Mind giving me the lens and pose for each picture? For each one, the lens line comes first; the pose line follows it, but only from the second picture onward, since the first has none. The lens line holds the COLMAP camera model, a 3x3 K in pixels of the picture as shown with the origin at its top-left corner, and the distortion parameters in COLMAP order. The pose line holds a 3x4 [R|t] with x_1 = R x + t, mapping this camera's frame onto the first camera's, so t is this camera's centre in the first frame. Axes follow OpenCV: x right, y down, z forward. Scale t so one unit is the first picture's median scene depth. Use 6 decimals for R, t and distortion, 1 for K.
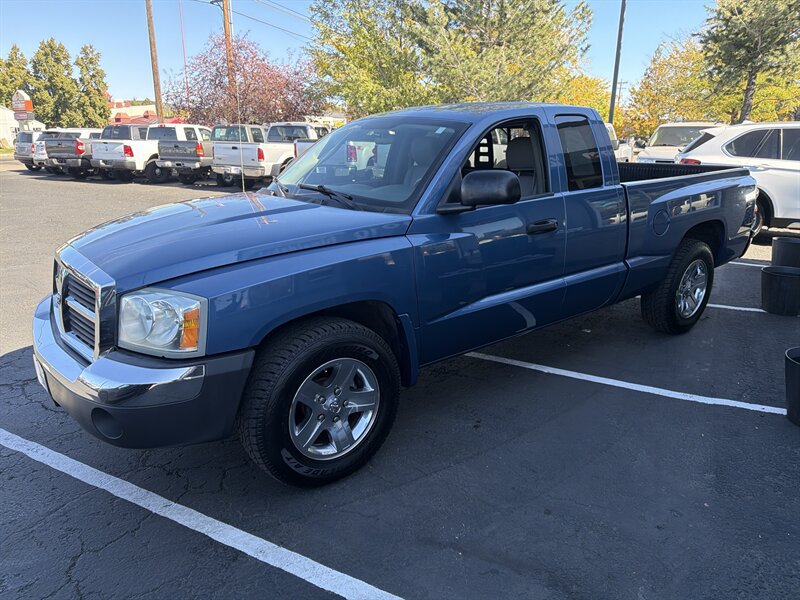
lens RADIAL K [[571.7, 0, 397.7], [0, 571.7, 302.3], [0, 0, 1]] dist [0.021122, -0.031839]
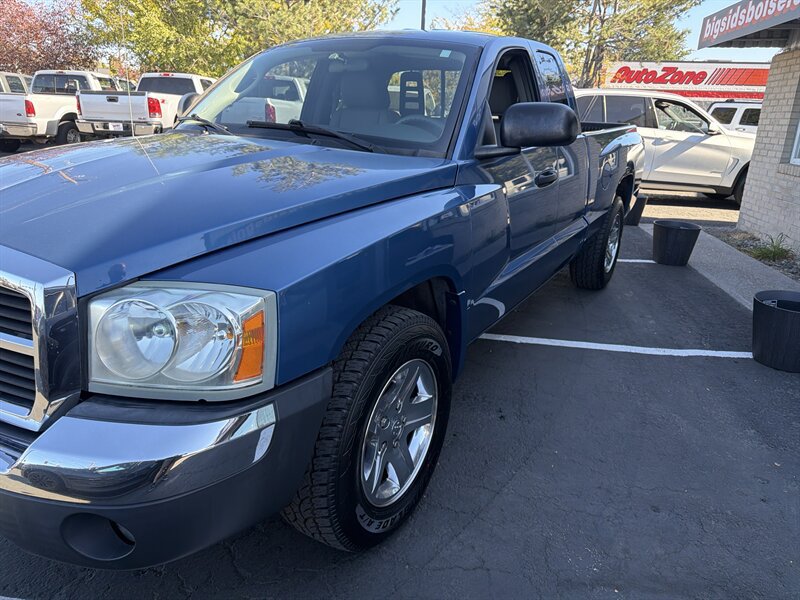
lens RADIAL K [[569.7, 0, 400.0], [0, 569.7, 300.0], [0, 0, 1]] dist [-0.004404, -0.001928]
pose [[0.929697, -0.086474, 0.358030, -0.201529], [0.068999, 0.995730, 0.061326, -0.011820], [-0.361804, -0.032311, 0.931694, 0.197396]]
